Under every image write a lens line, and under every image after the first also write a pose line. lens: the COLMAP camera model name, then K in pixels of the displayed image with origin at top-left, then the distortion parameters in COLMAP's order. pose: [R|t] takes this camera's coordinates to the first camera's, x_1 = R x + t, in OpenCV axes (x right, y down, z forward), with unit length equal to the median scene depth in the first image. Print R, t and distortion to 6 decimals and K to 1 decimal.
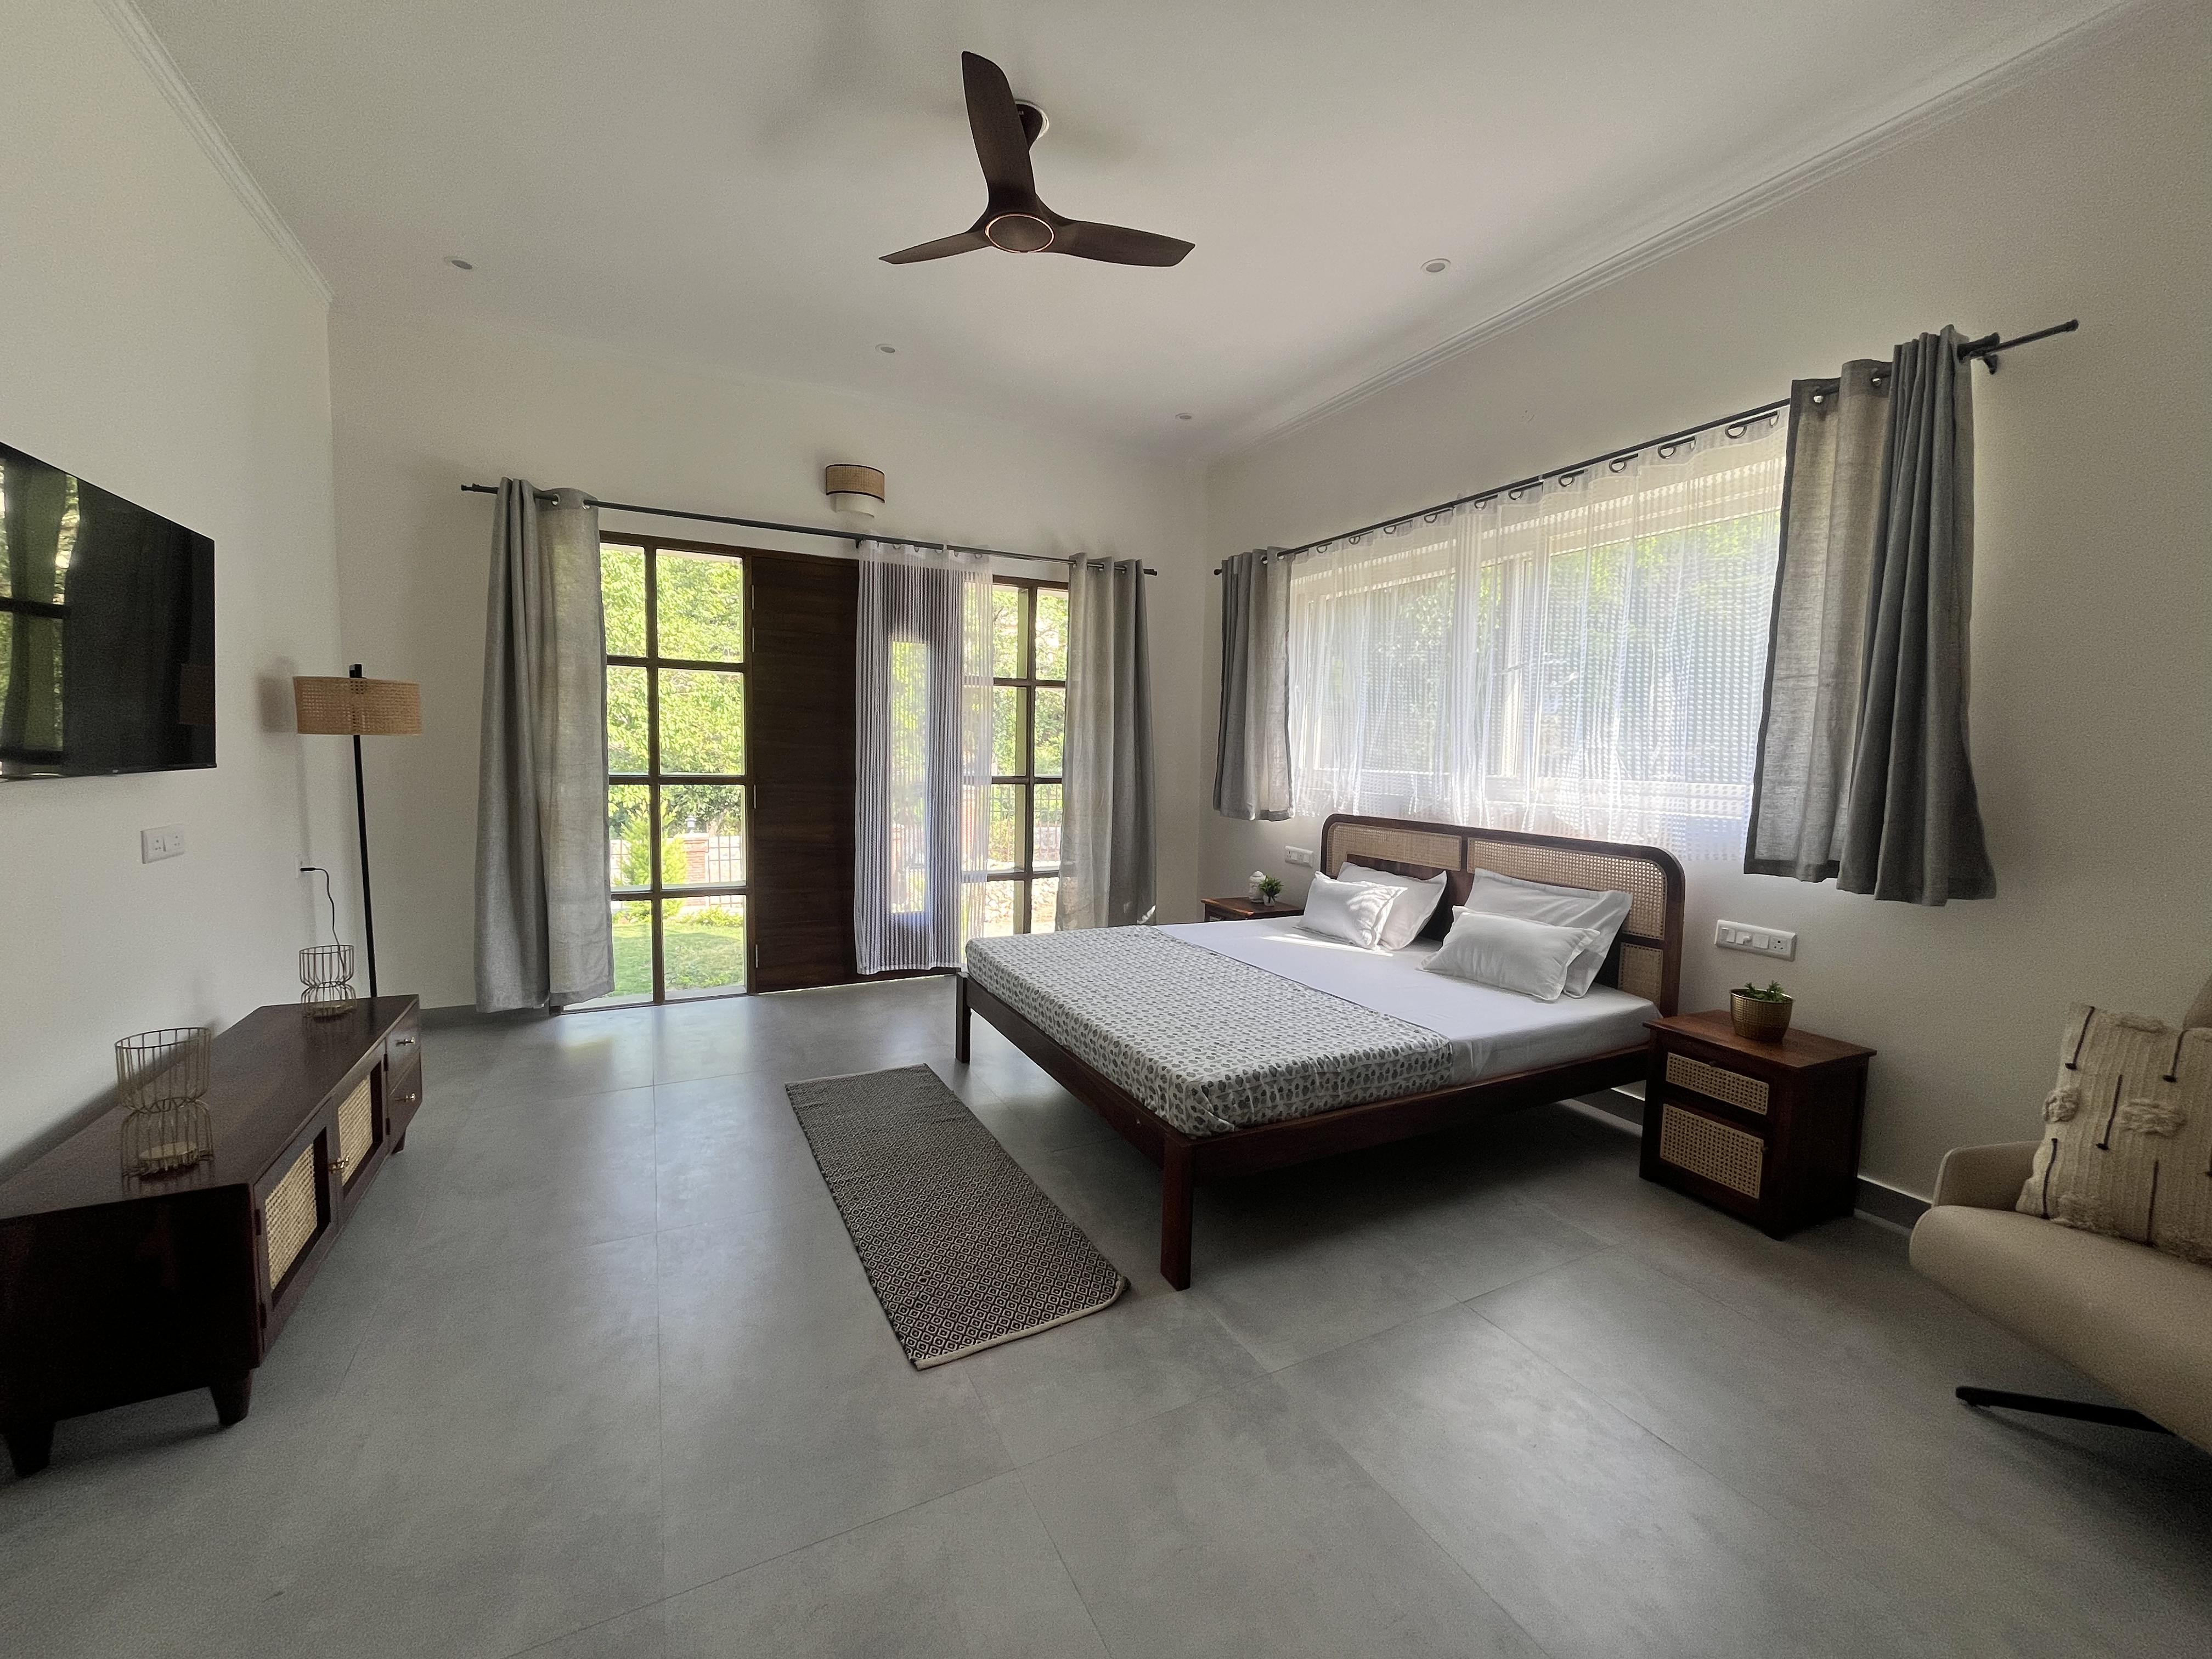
lens RADIAL K [[900.5, 0, 1106.0], [0, 900.5, 829.5], [0, 0, 1]] dist [-0.000852, -0.000031]
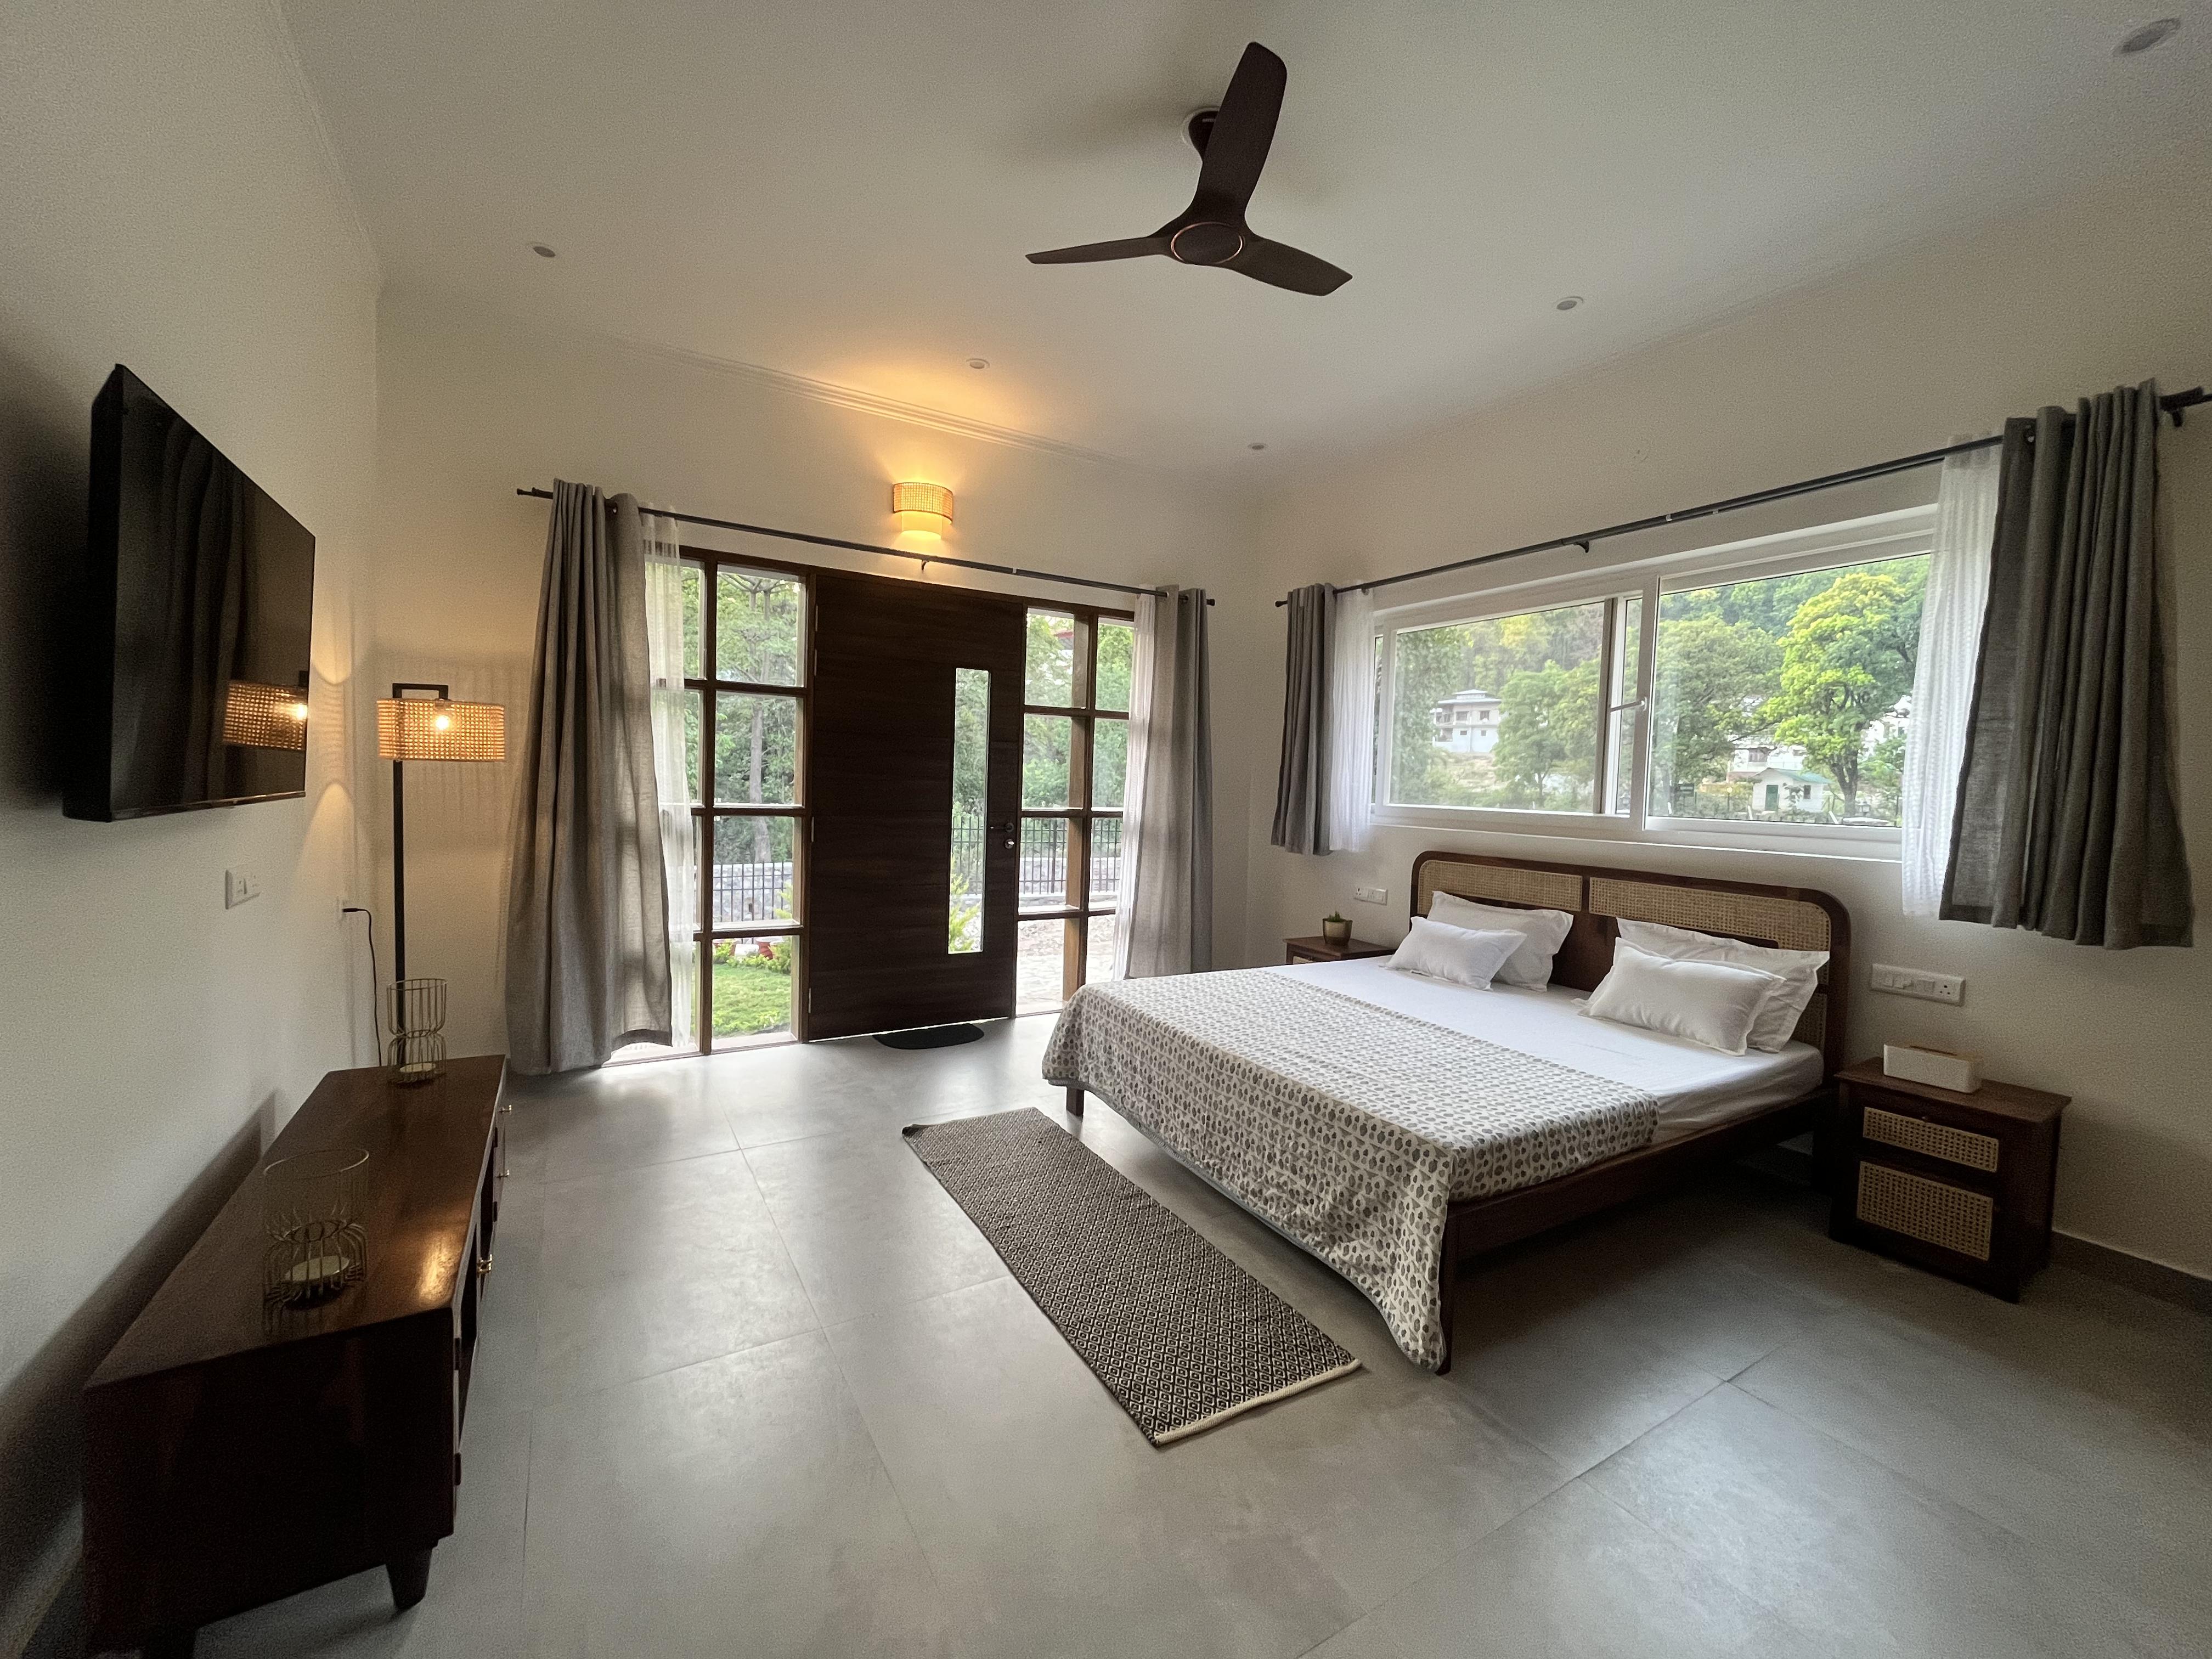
lens RADIAL K [[898.2, 0, 1100.9], [0, 898.2, 816.8], [0, 0, 1]] dist [0.000494, -0.009469]
pose [[0.998485, 0.003183, 0.054928, -0.178312], [-0.000756, 0.999025, -0.044153, -0.013362], [-0.055015, 0.044044, 0.997514, 0.058064]]
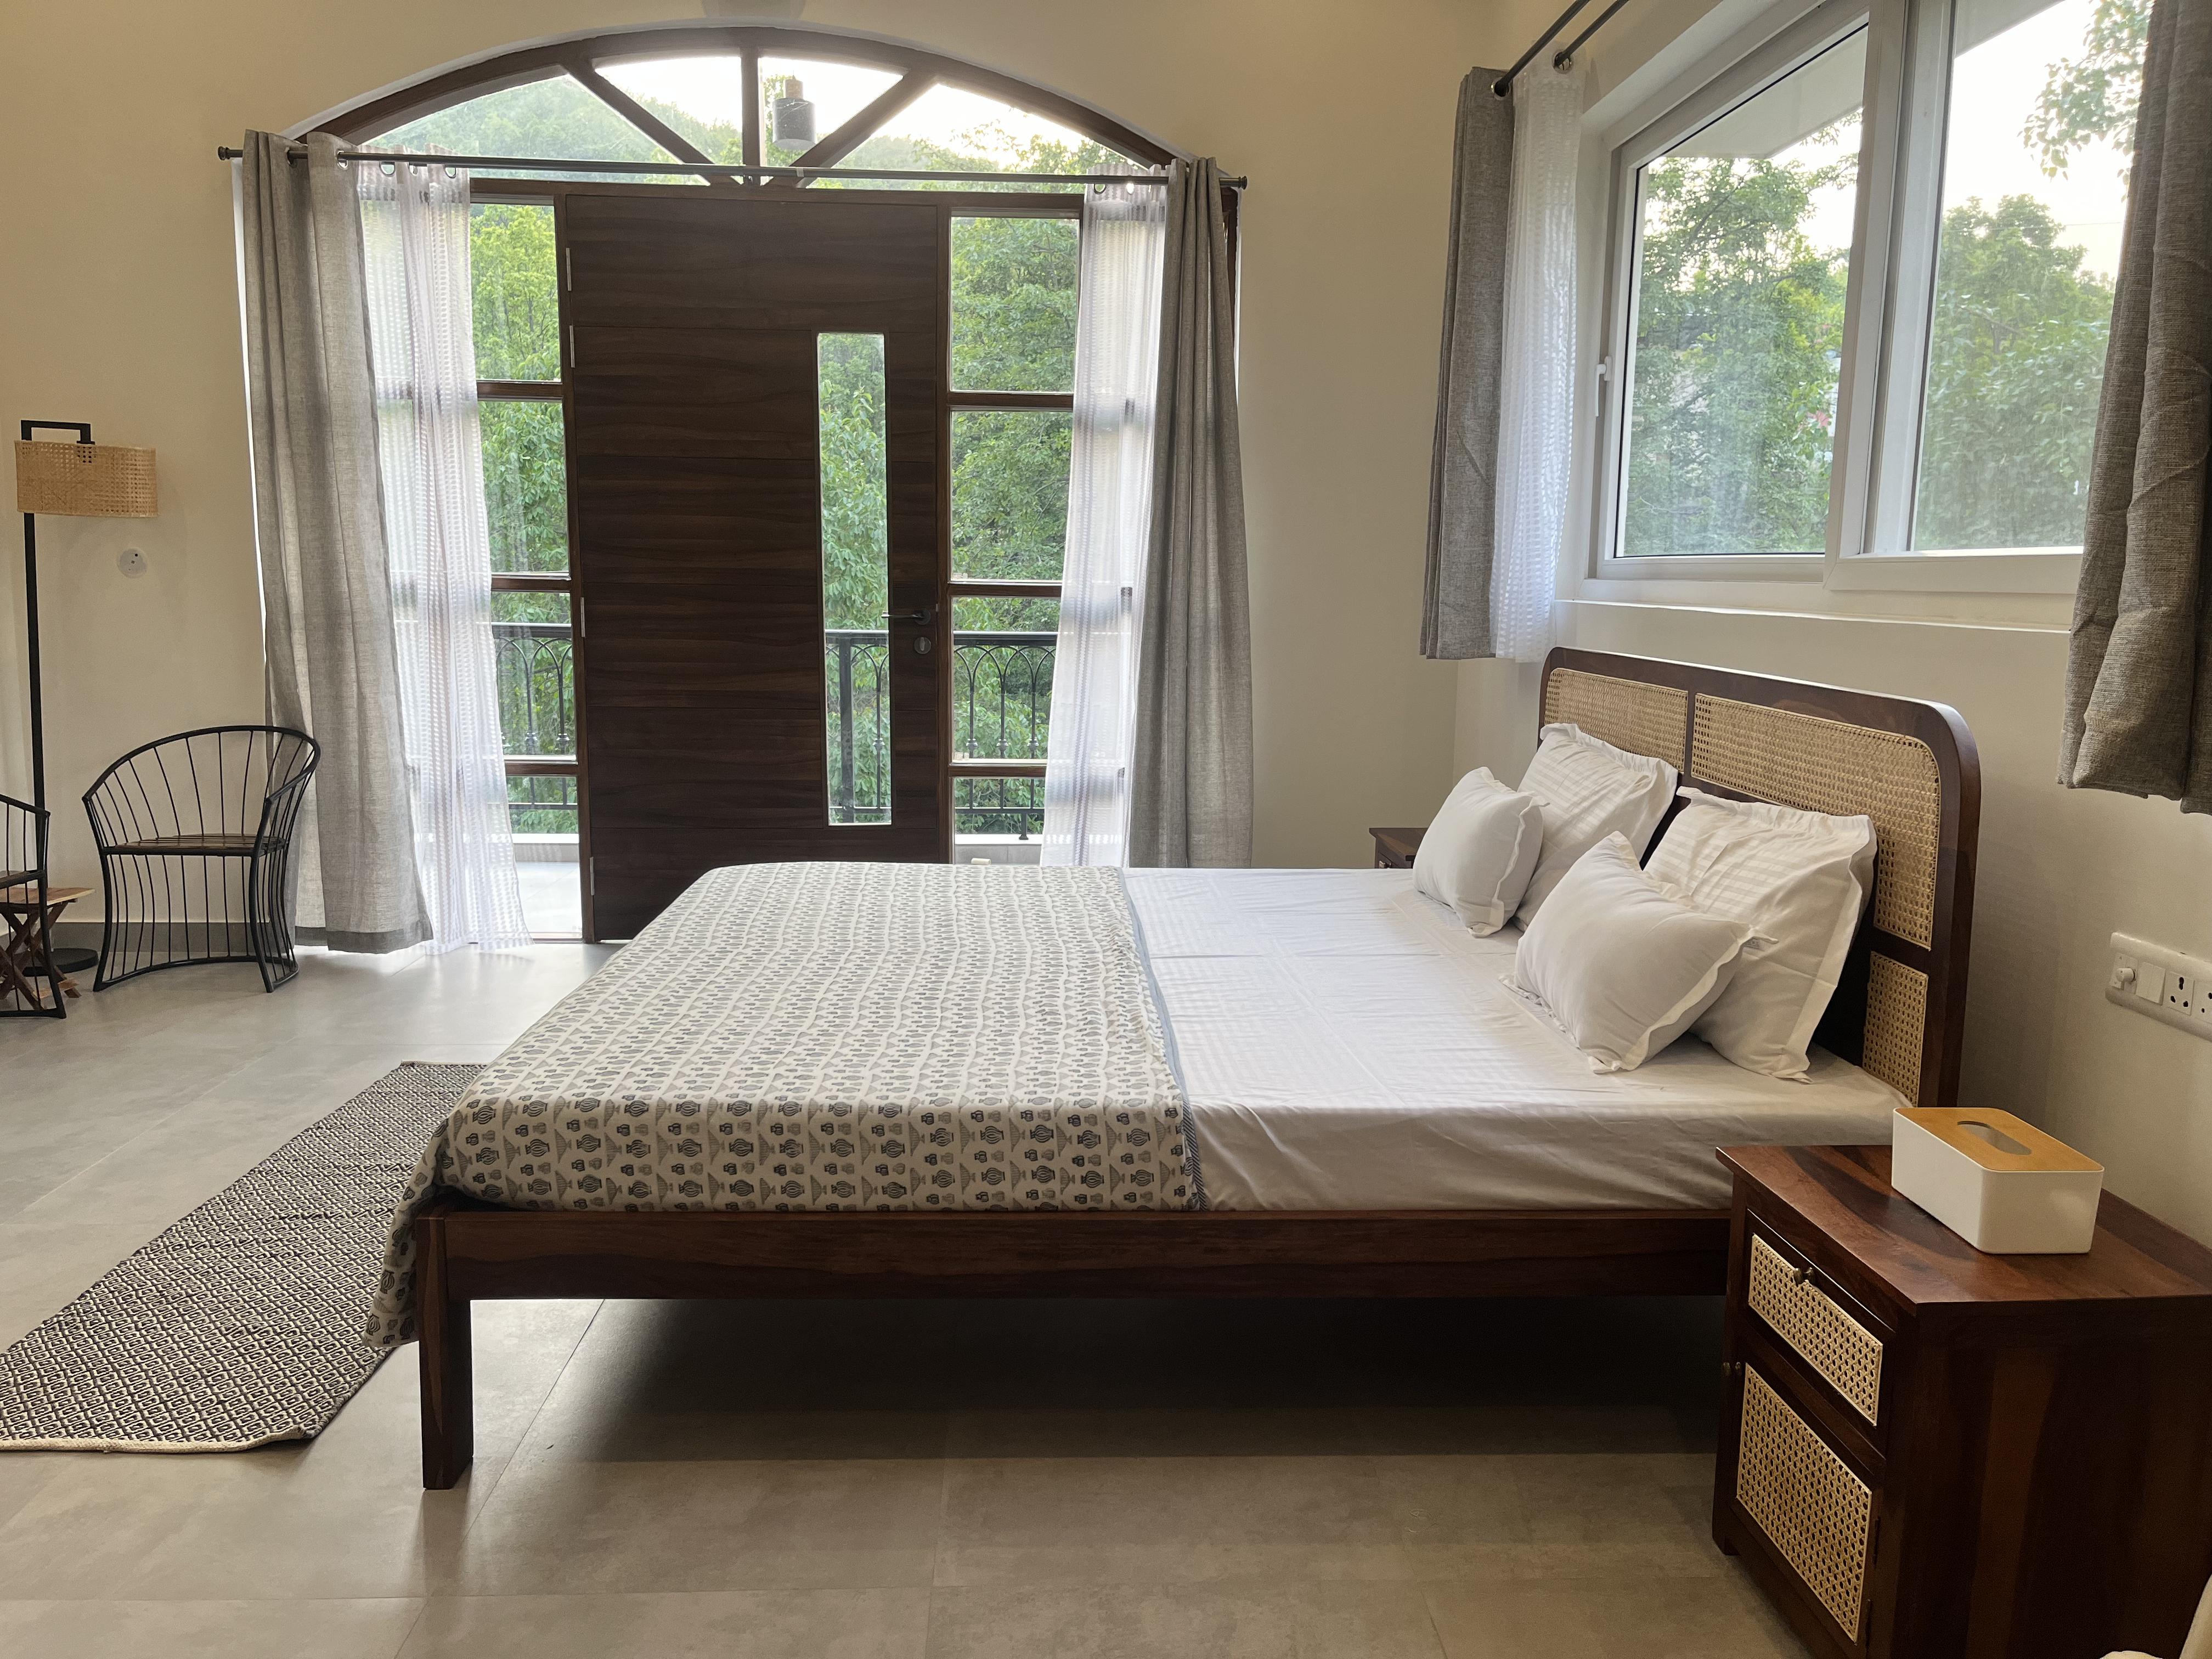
lens RADIAL K [[1658.5, 0, 1106.0], [0, 1658.5, 829.5], [0, 0, 1]] dist [0.001284, -0.000920]
pose [[0.906162, 0.056489, -0.419141, 0.493735], [-0.029496, 0.997068, 0.070609, 0.022726], [0.421900, -0.051620, 0.905171, 0.177672]]
